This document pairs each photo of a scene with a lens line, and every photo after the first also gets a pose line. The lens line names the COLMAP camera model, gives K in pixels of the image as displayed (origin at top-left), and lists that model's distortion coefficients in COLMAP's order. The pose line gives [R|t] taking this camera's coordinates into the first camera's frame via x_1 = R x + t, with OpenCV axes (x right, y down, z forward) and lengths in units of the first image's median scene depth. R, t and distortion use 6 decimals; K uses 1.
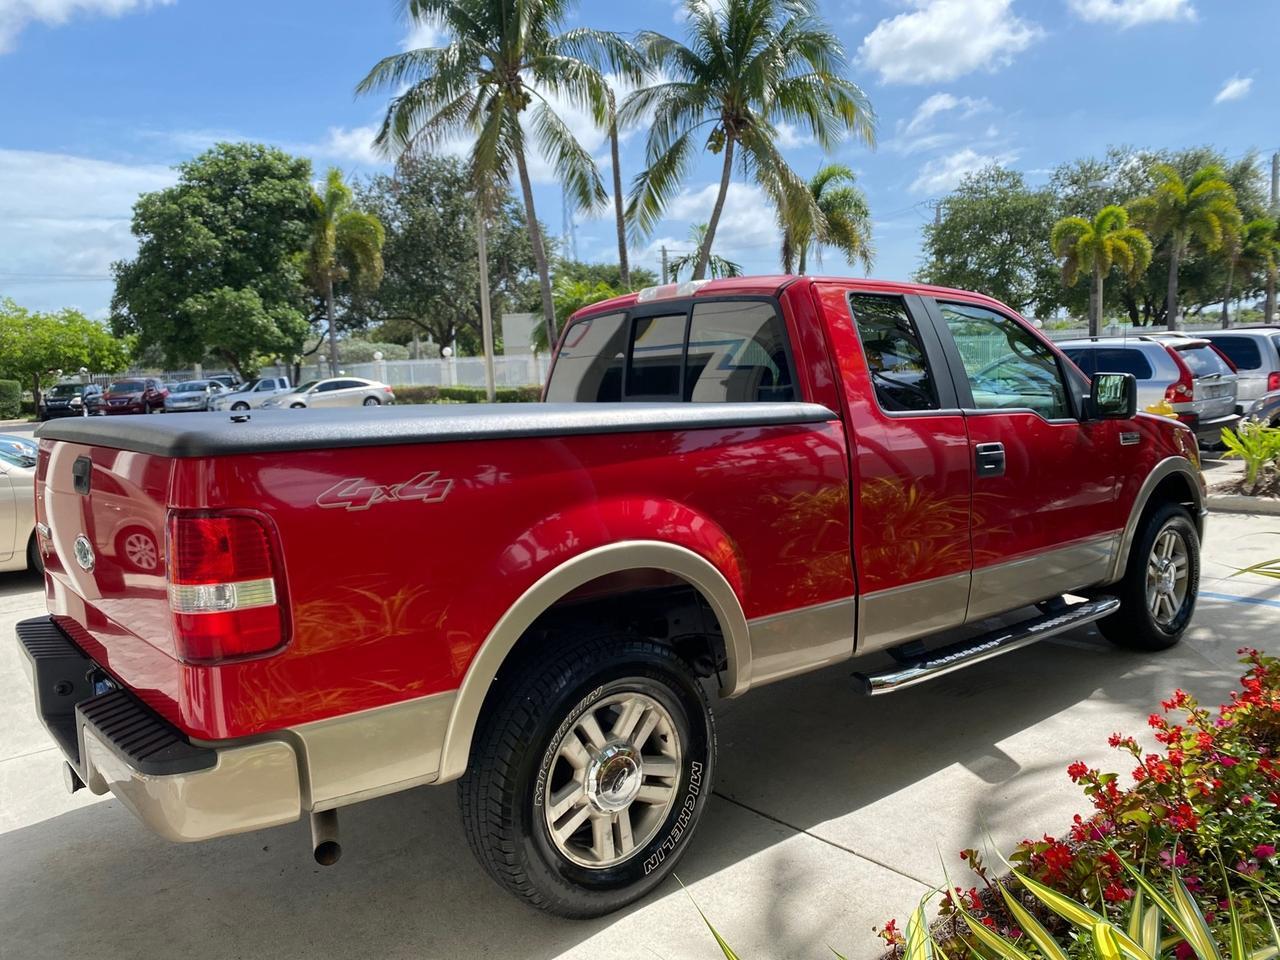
lens RADIAL K [[980.2, 0, 641.1], [0, 980.2, 475.6], [0, 0, 1]] dist [0.005117, 0.001069]
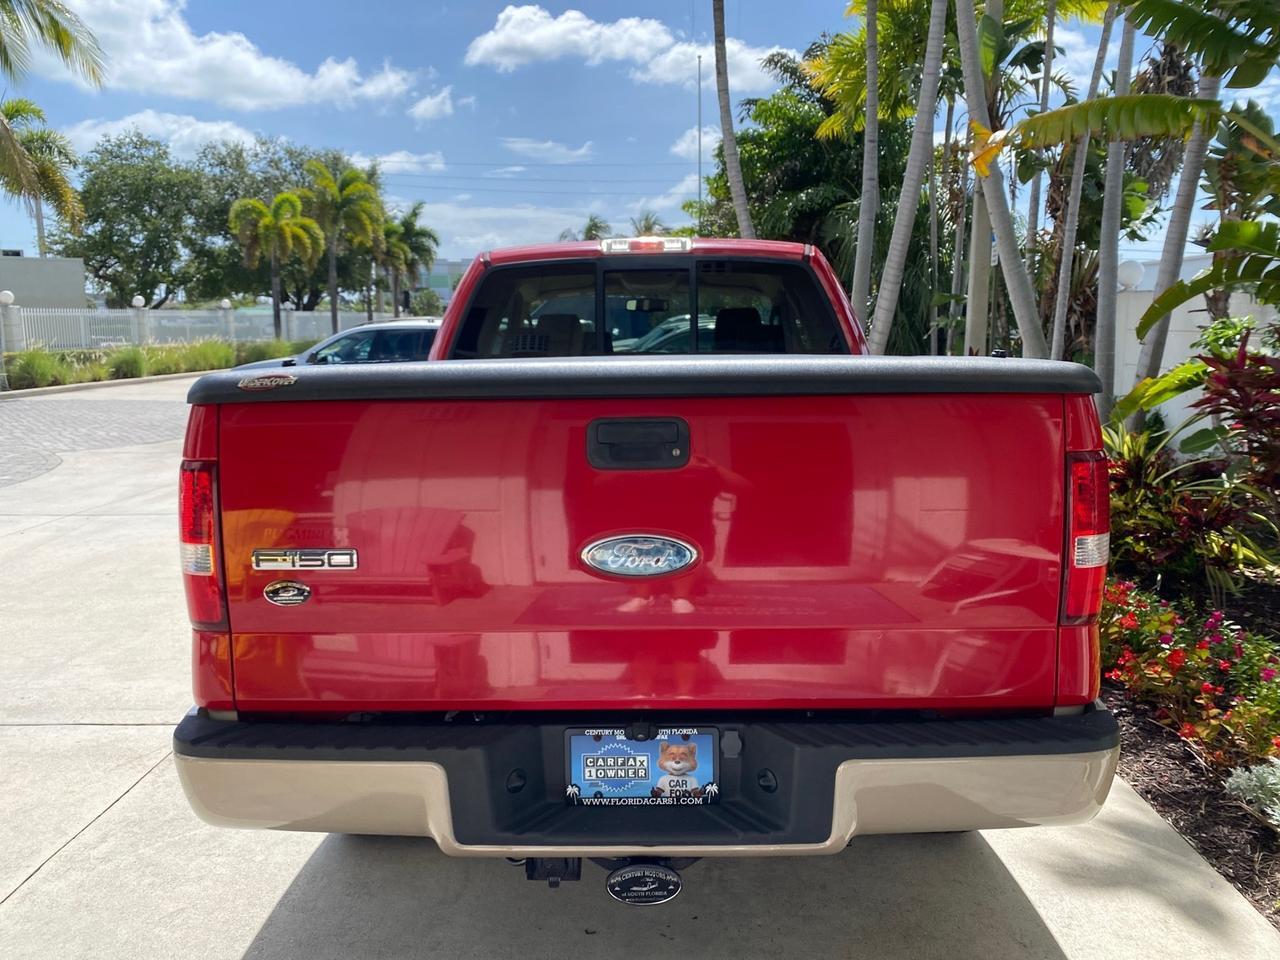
lens RADIAL K [[980.2, 0, 641.1], [0, 980.2, 475.6], [0, 0, 1]] dist [0.005117, 0.001069]
pose [[0.652623, -0.079068, 0.753545, -0.074753], [0.066618, 0.996676, 0.046884, -0.000814], [-0.754748, 0.019602, 0.655722, 0.038613]]
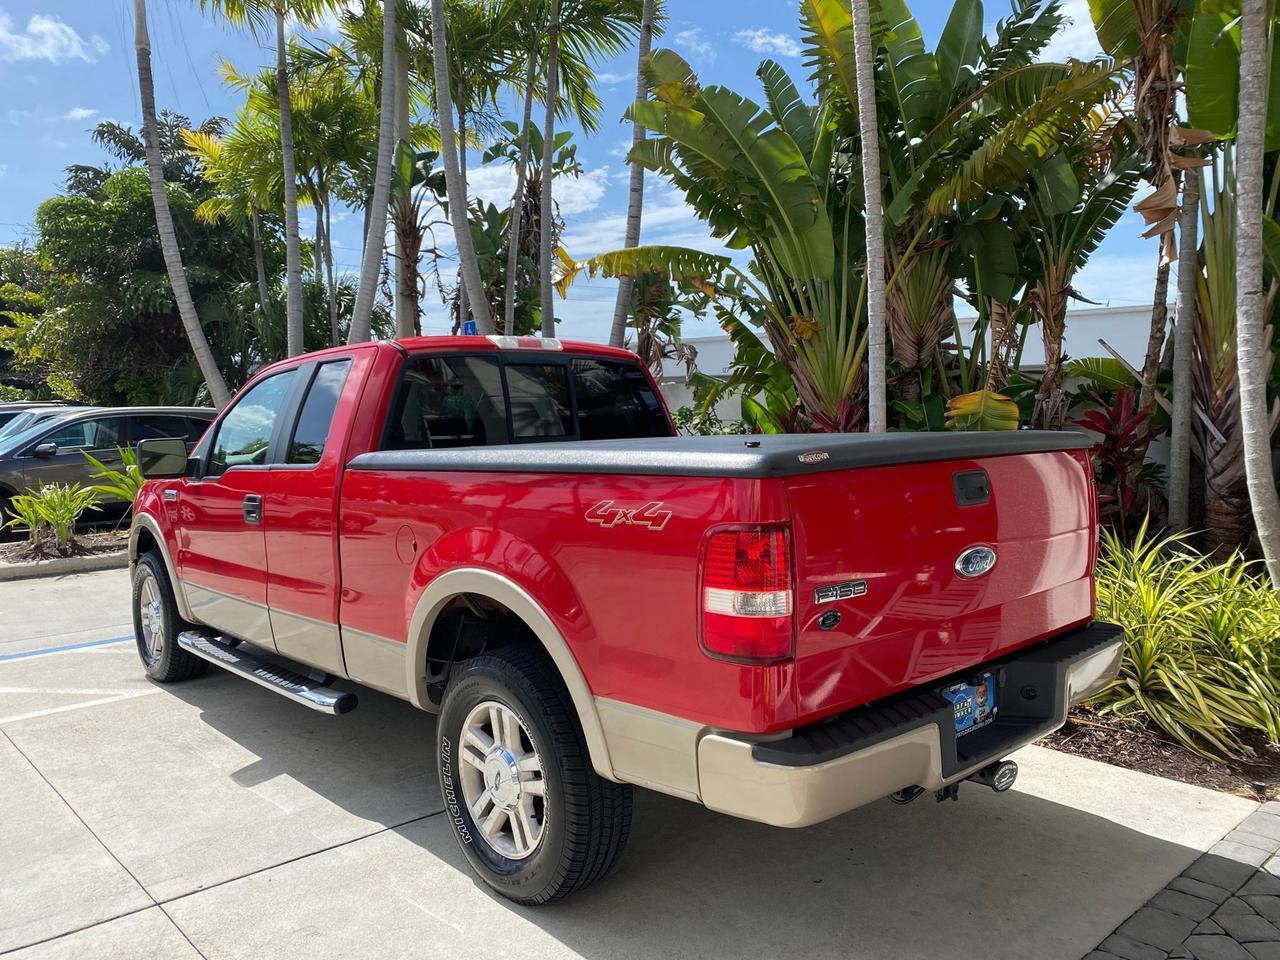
lens RADIAL K [[976.4, 0, 641.1], [0, 976.4, 480.8], [0, 0, 1]] dist [0.016140, -0.014217]
pose [[-0.043589, -0.033723, 0.998480, -0.112614], [0.120678, 0.991934, 0.038770, -0.006783], [-0.991734, 0.122184, -0.039168, 0.100131]]
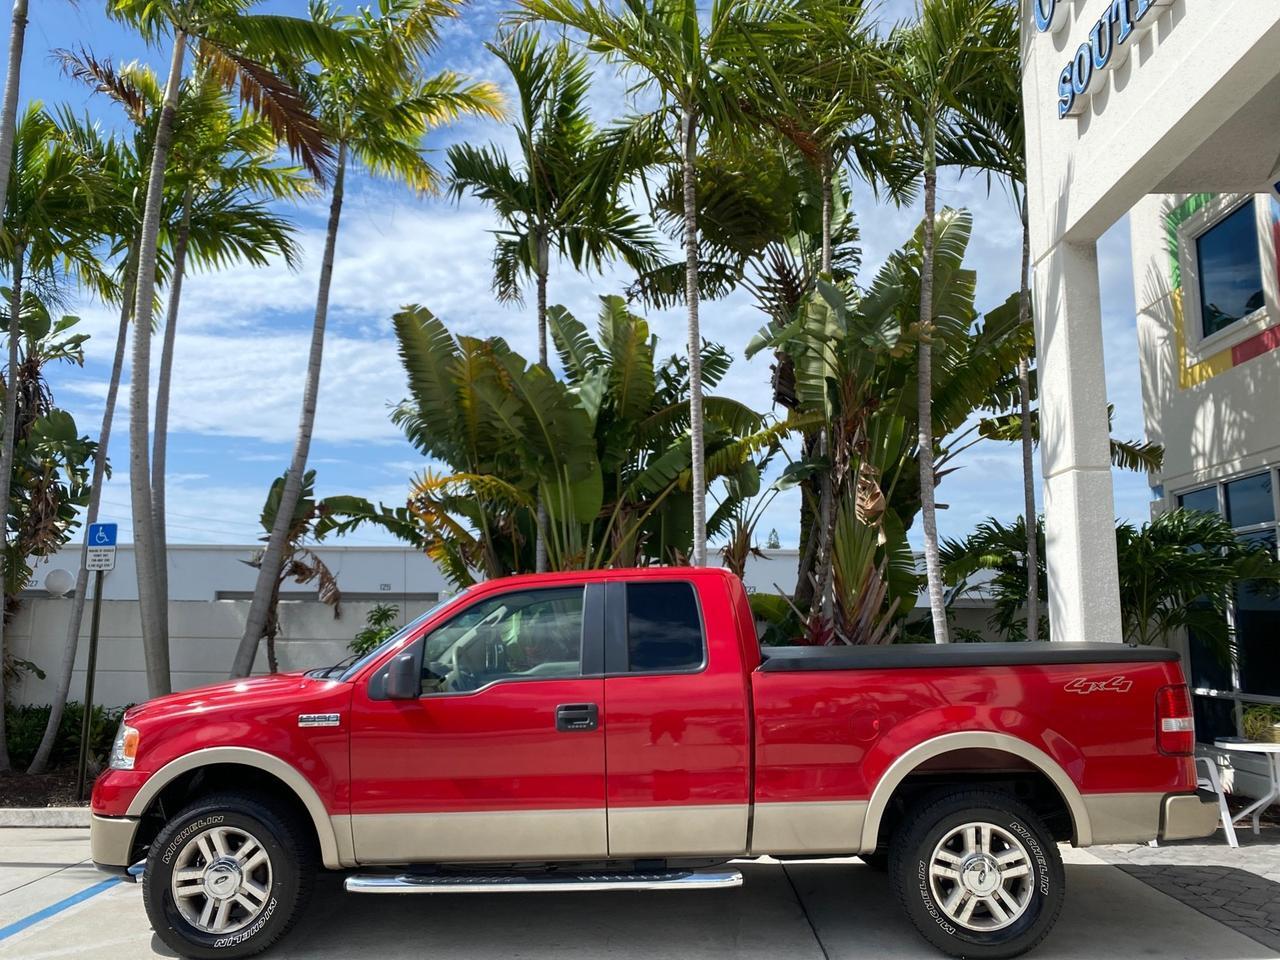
lens RADIAL K [[958.3, 0, 642.3], [0, 958.3, 483.9], [0, 0, 1]] dist [0.002276, 0.003171]
pose [[-0.751560, 0.135325, 0.645635, -0.083049], [0.099524, 0.990790, -0.091816, -0.022126], [-0.652114, -0.004749, -0.758106, 0.231485]]
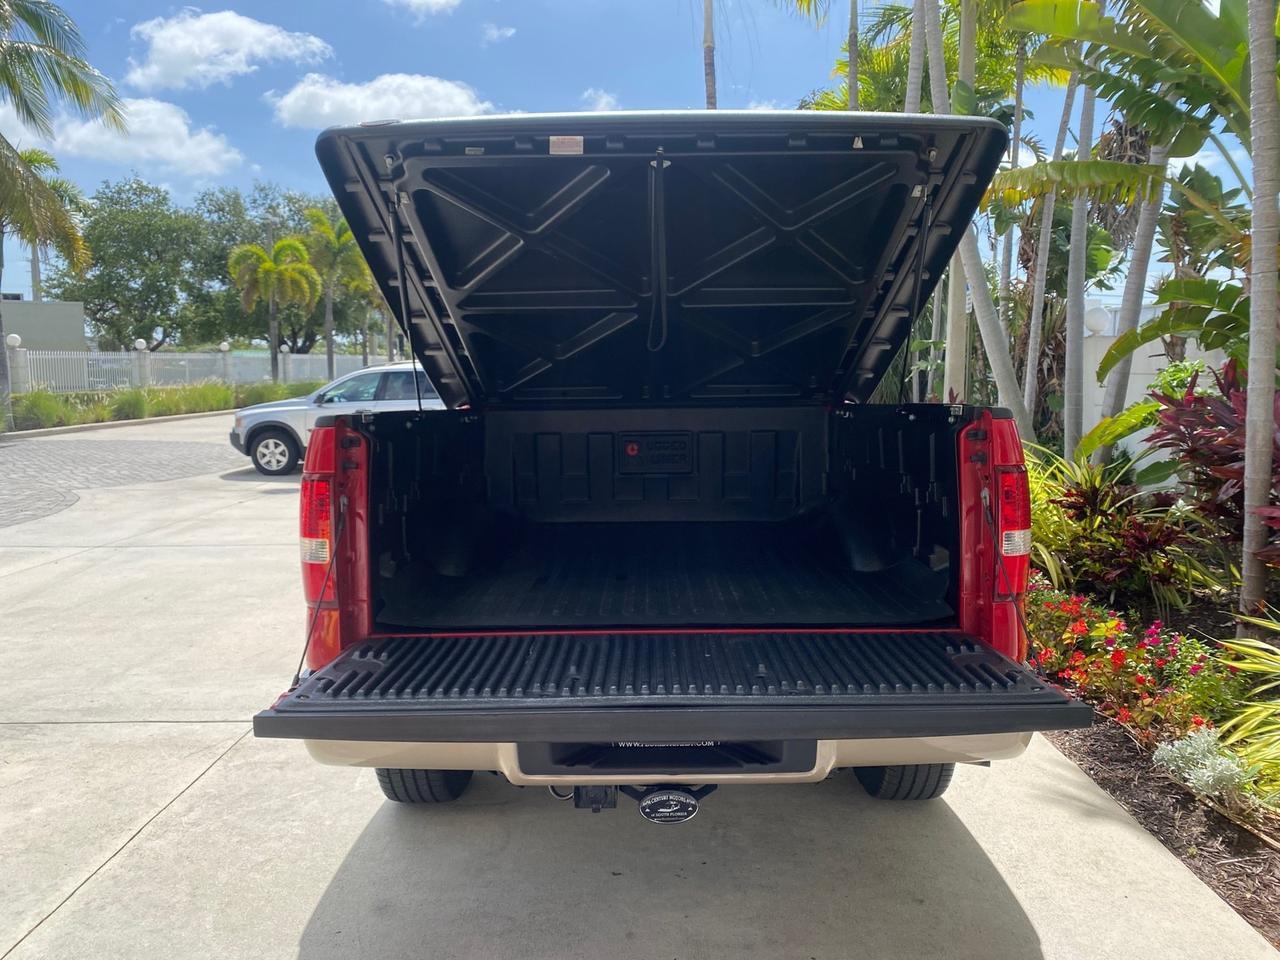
lens RADIAL K [[980.2, 0, 641.1], [0, 980.2, 475.6], [0, 0, 1]] dist [0.005117, 0.001069]
pose [[0.644231, -0.046979, 0.763387, -0.087152], [0.066928, 0.997746, 0.004920, 0.000549], [-0.761897, 0.047922, 0.645923, 0.031108]]
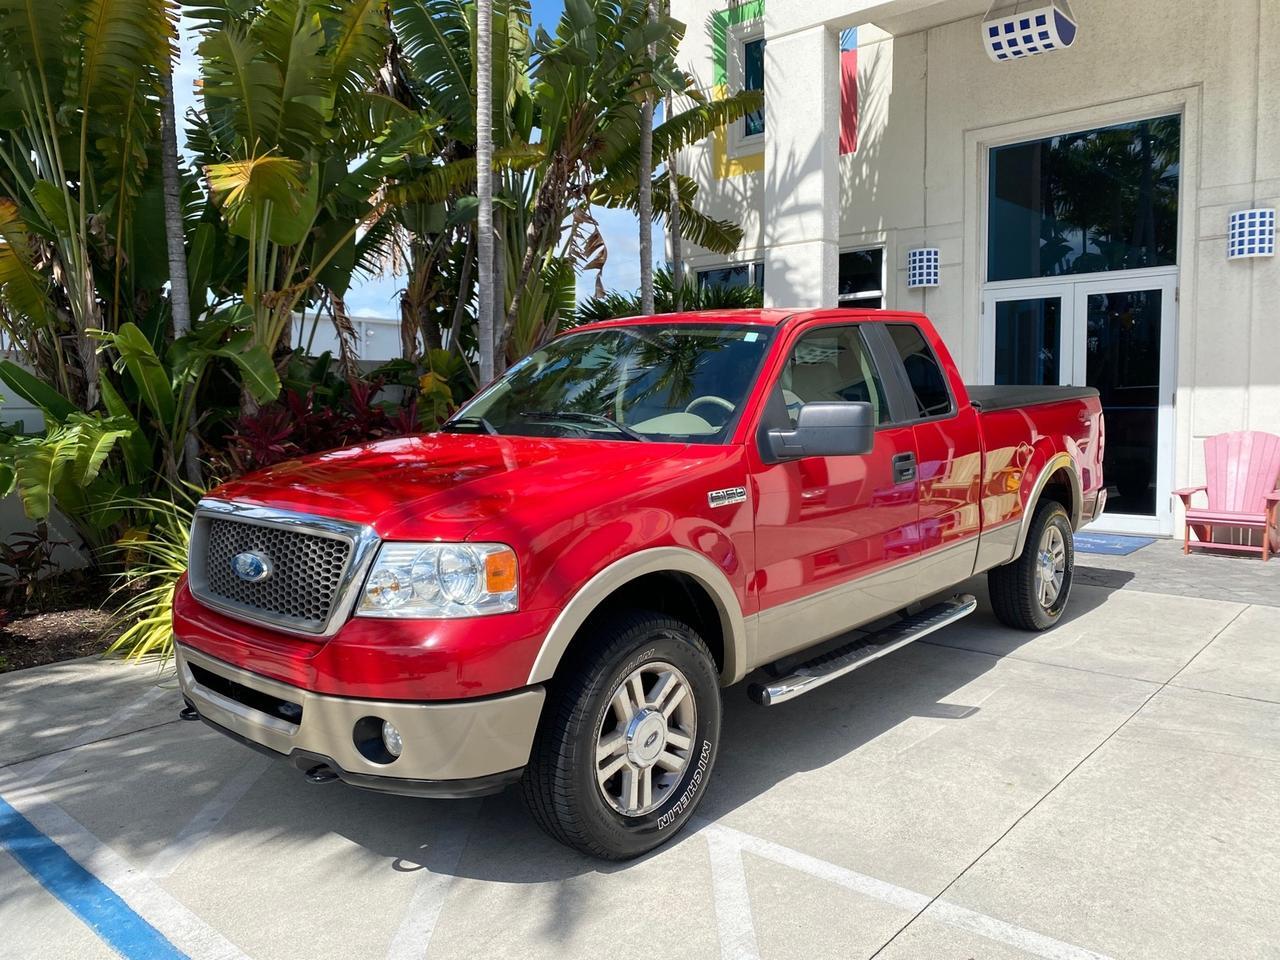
lens RADIAL K [[983.4, 0, 640.3], [0, 983.4, 462.8], [0, 0, 1]] dist [0.001333, -0.001210]
pose [[-0.987860, 0.065021, -0.141088, 0.055035], [0.038211, 0.981993, 0.185015, -0.027609], [0.150577, 0.177378, -0.972555, 0.251278]]
